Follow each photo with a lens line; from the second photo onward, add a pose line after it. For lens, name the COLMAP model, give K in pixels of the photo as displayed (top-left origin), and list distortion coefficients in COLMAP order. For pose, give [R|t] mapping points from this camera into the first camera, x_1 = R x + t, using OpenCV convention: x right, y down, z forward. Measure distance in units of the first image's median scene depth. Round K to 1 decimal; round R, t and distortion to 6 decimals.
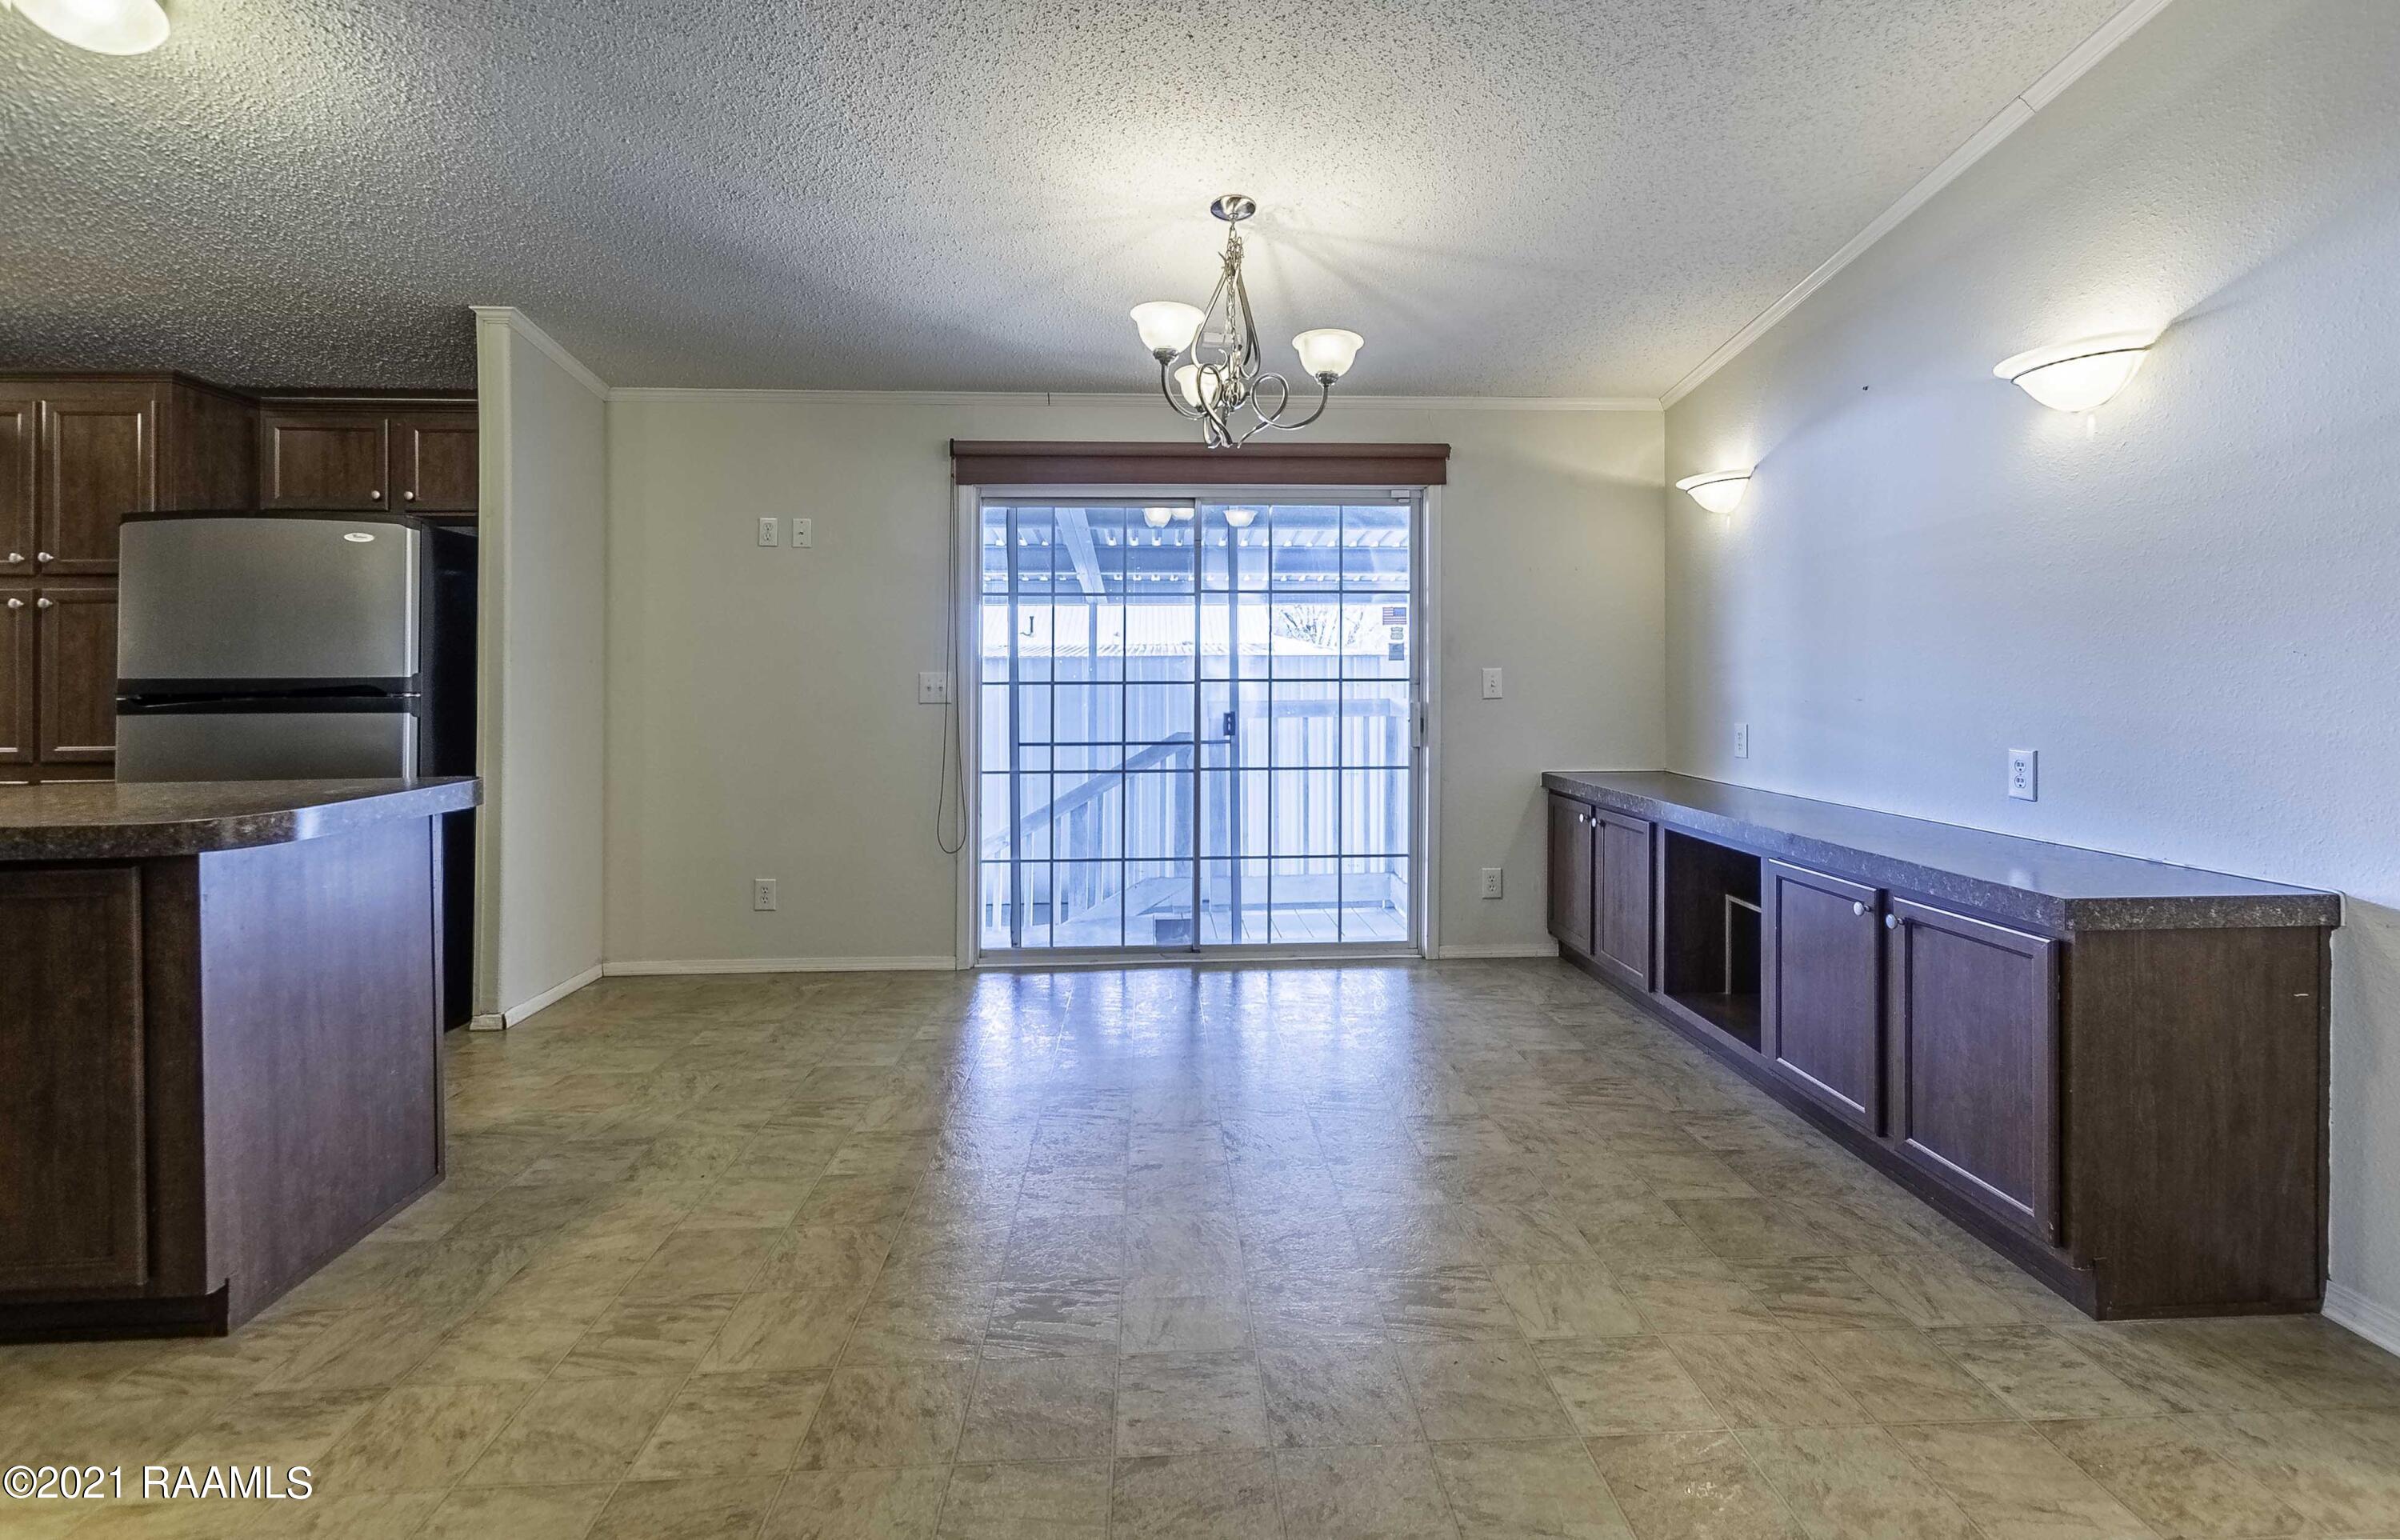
lens RADIAL K [[1063.5, 0, 1200.0], [0, 1063.5, 770.0], [0, 0, 1]] dist [0.000150, 0.000041]
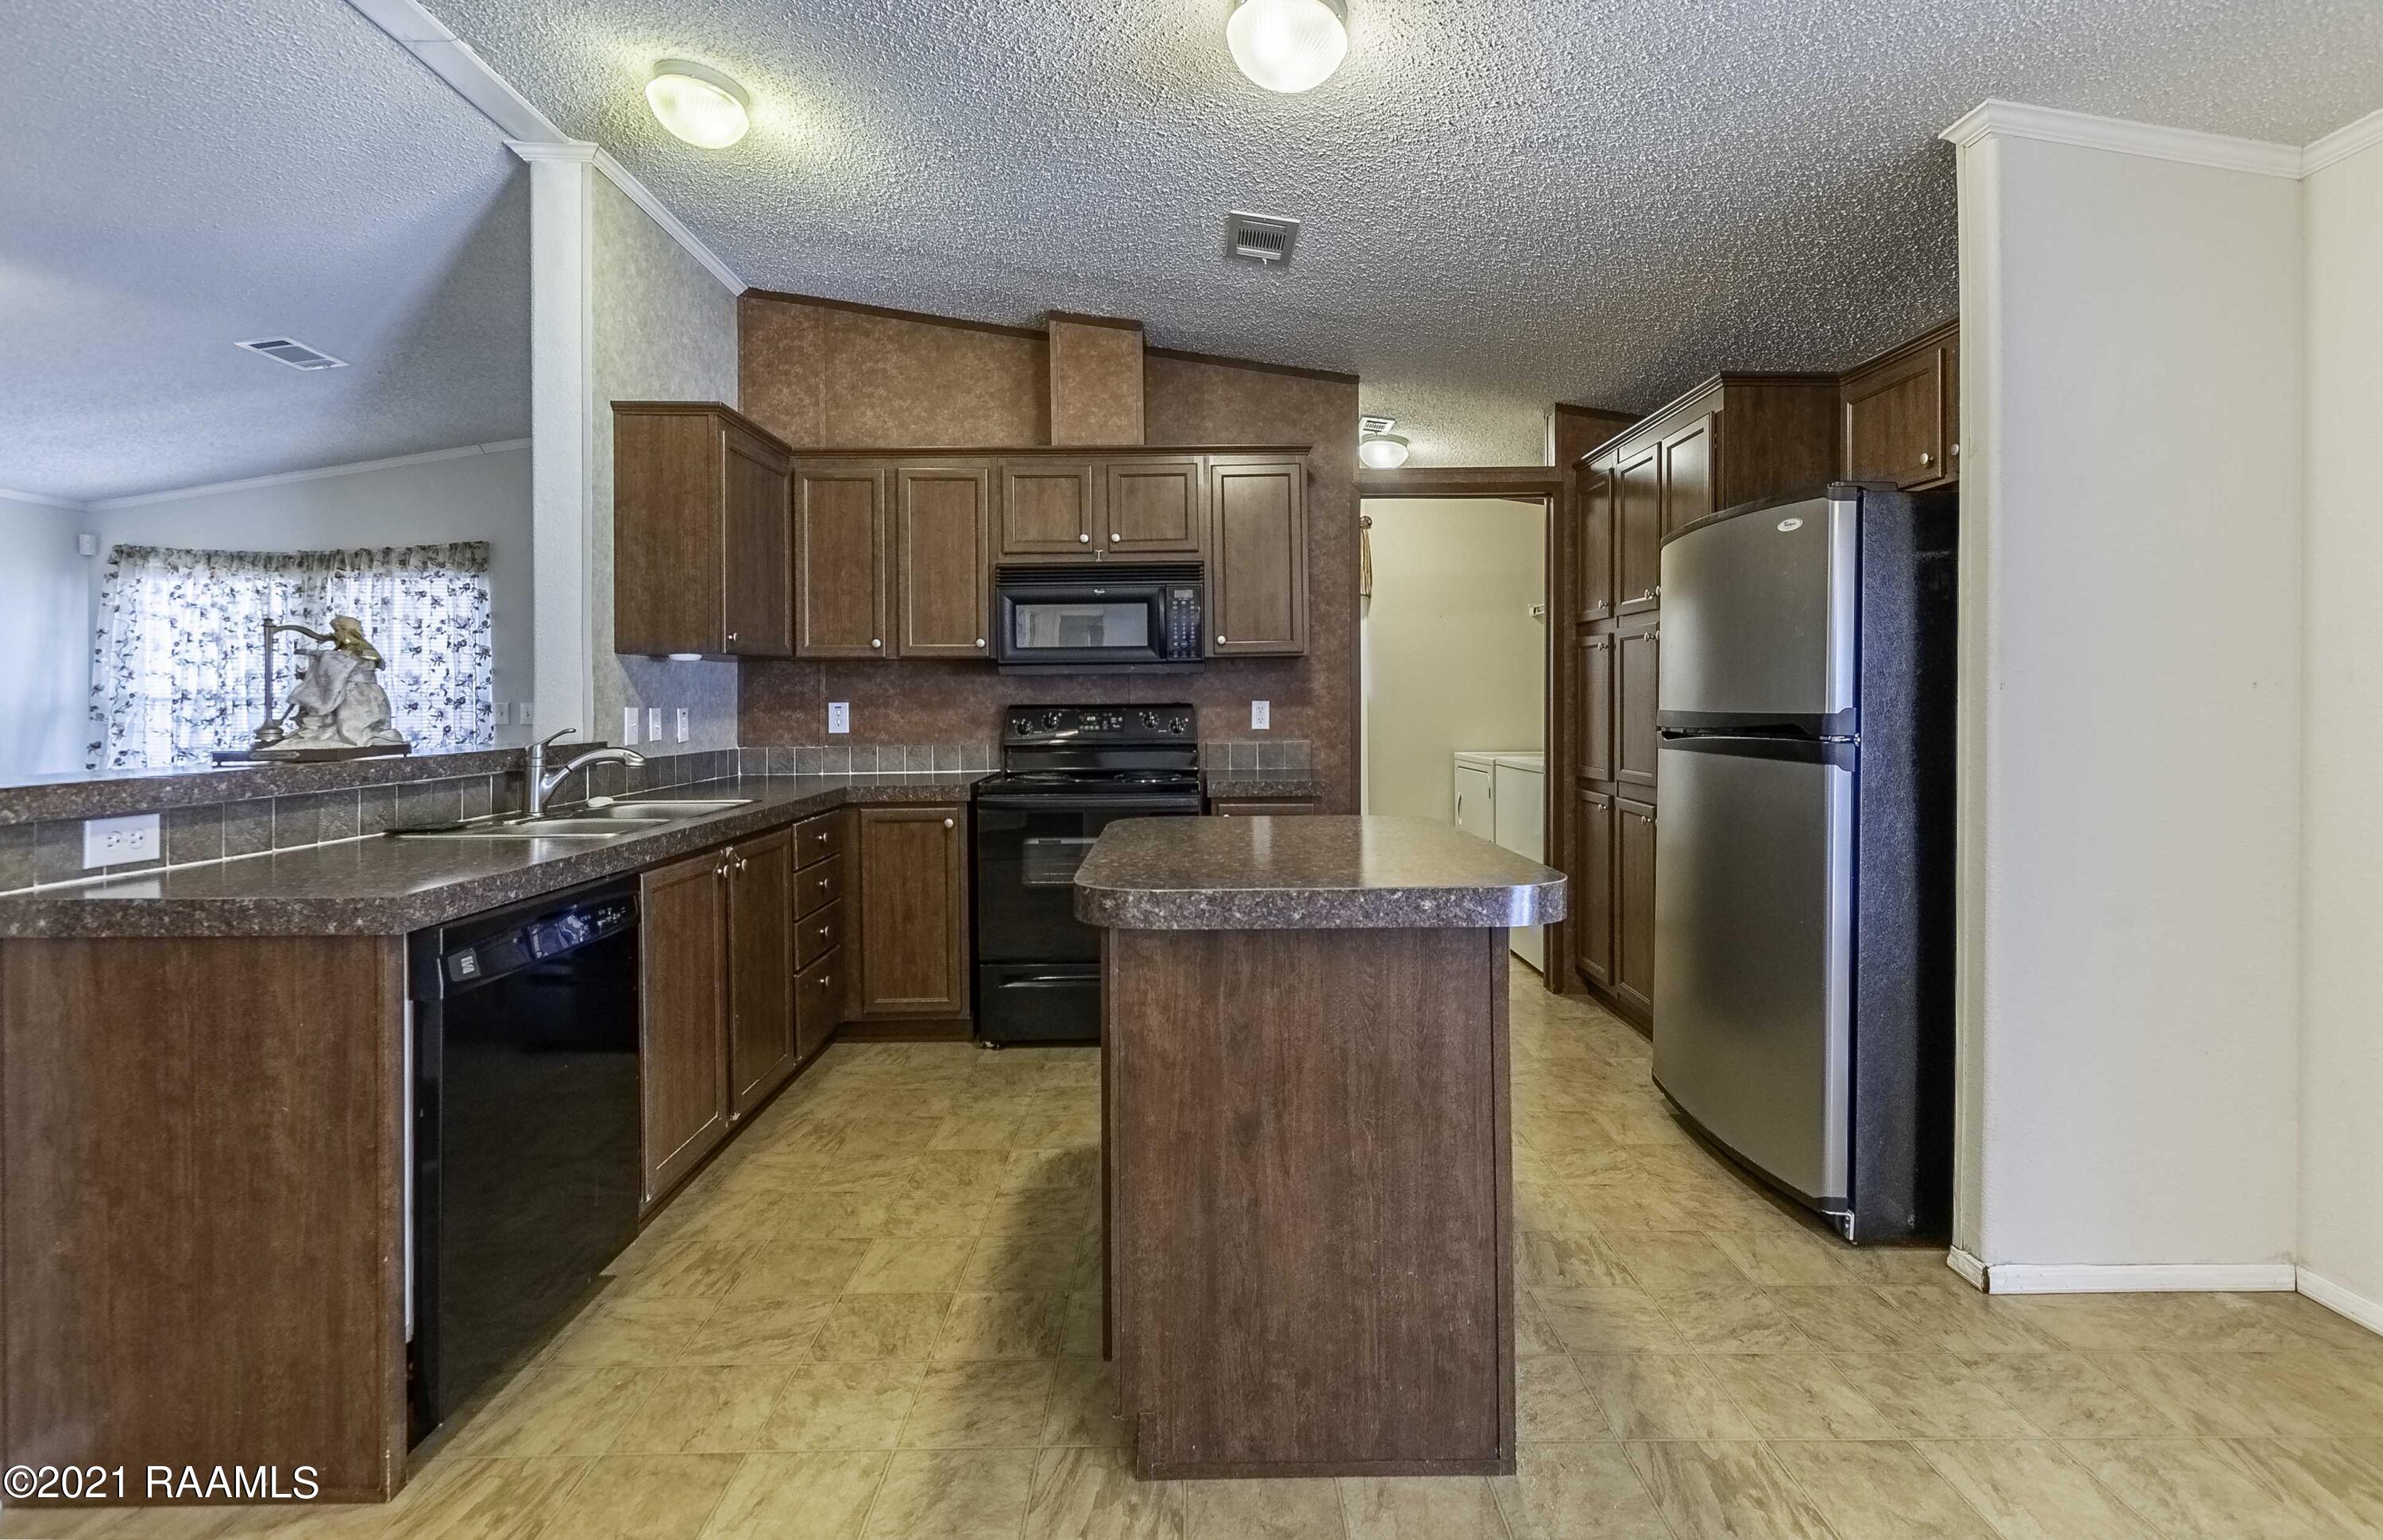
lens RADIAL K [[1103.4, 0, 1195.1], [0, 1103.4, 695.6], [0, 0, 1]] dist [0.001768, 0.000349]
pose [[-0.036707, -0.000132, -0.999326, -0.009207], [-0.081929, 0.996634, 0.002877, -0.066186], [0.995962, 0.081980, -0.036594, 0.604259]]
